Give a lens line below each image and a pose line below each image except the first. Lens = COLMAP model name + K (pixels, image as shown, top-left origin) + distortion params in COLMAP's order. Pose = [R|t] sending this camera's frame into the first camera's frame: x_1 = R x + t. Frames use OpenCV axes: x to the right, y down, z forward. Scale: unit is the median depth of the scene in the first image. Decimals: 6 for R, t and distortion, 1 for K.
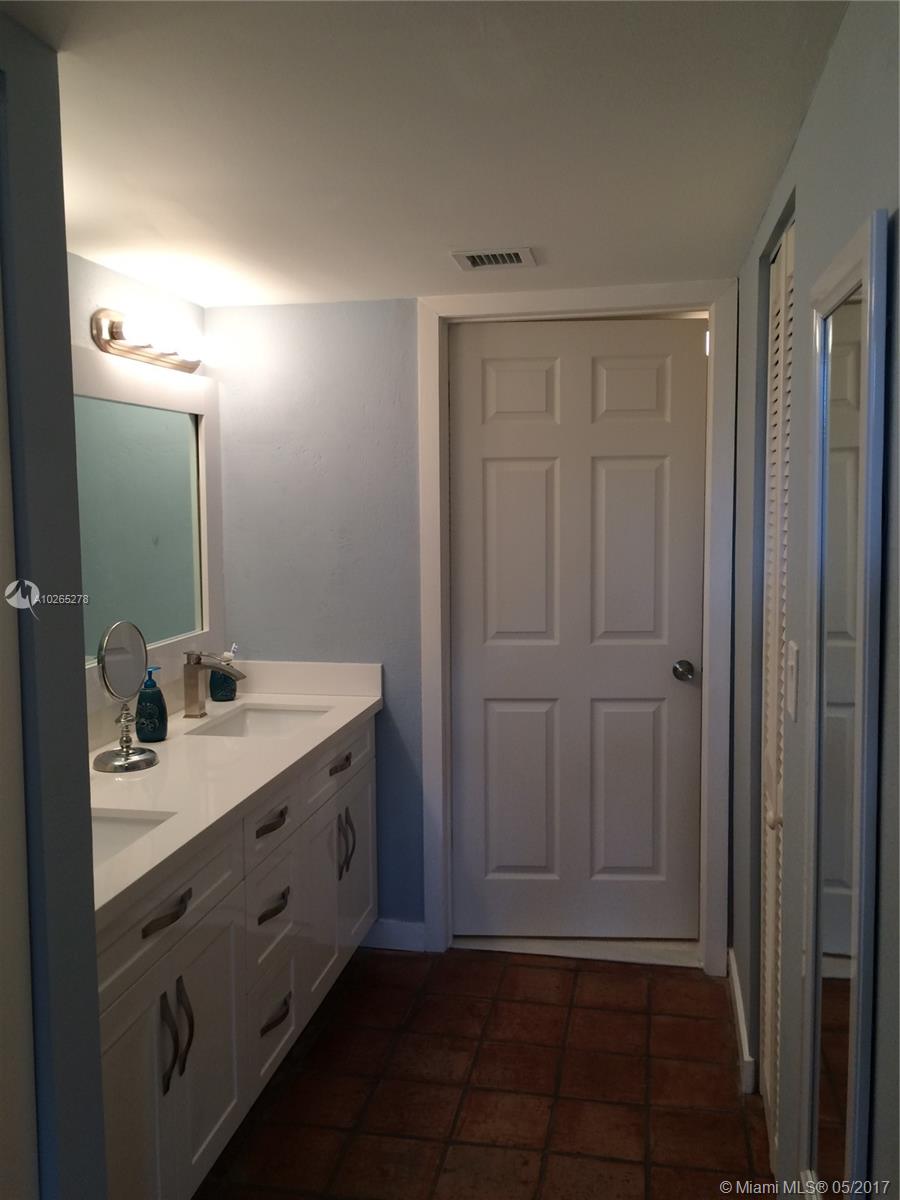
lens RADIAL K [[1030.6, 0, 449.4], [0, 1030.6, 590.5], [0, 0, 1]] dist [0.076781, -0.110391]
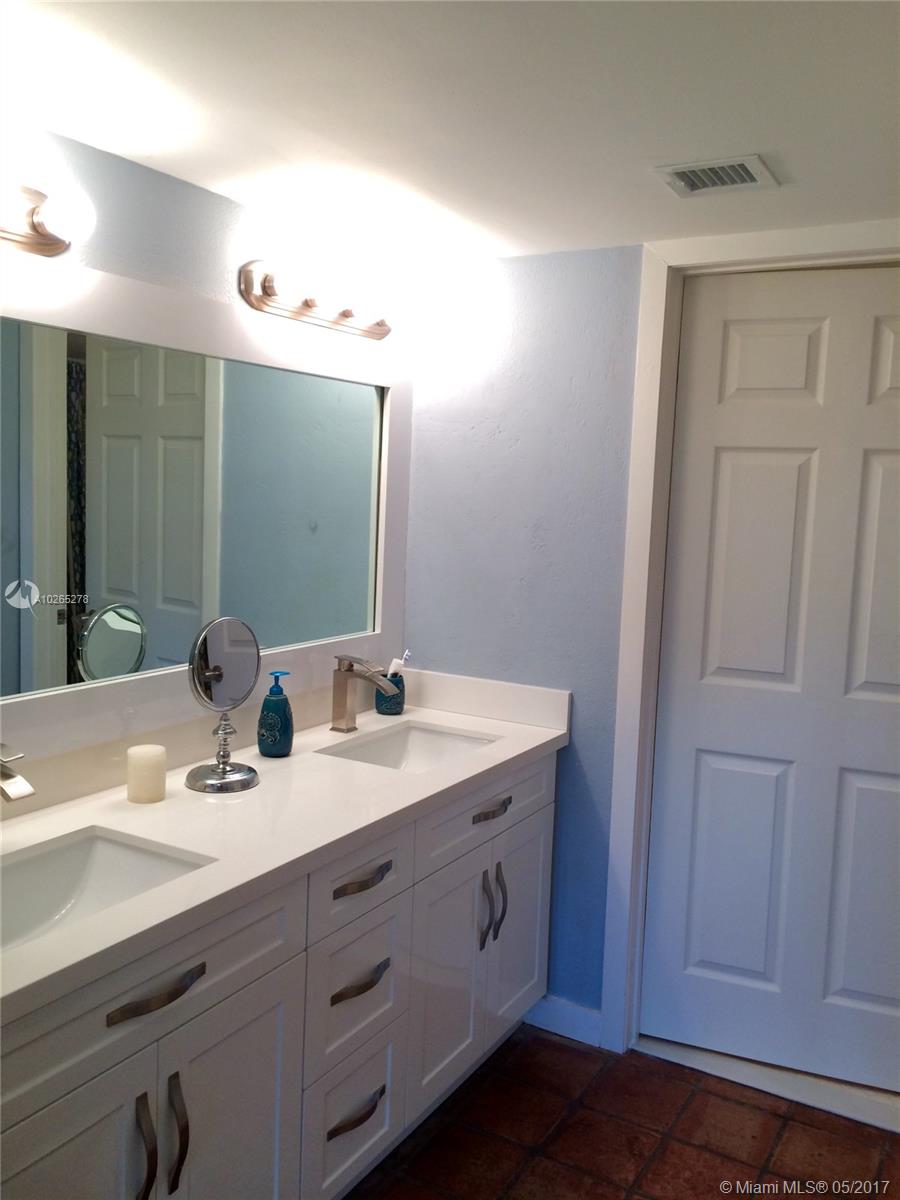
lens RADIAL K [[1030.6, 0, 449.4], [0, 1030.6, 590.5], [0, 0, 1]] dist [0.076781, -0.110391]
pose [[0.945794, 0.076512, -0.315626, 0.102557], [-0.075336, 0.997031, 0.015944, -0.016366], [0.315908, 0.008698, 0.948750, 0.191361]]
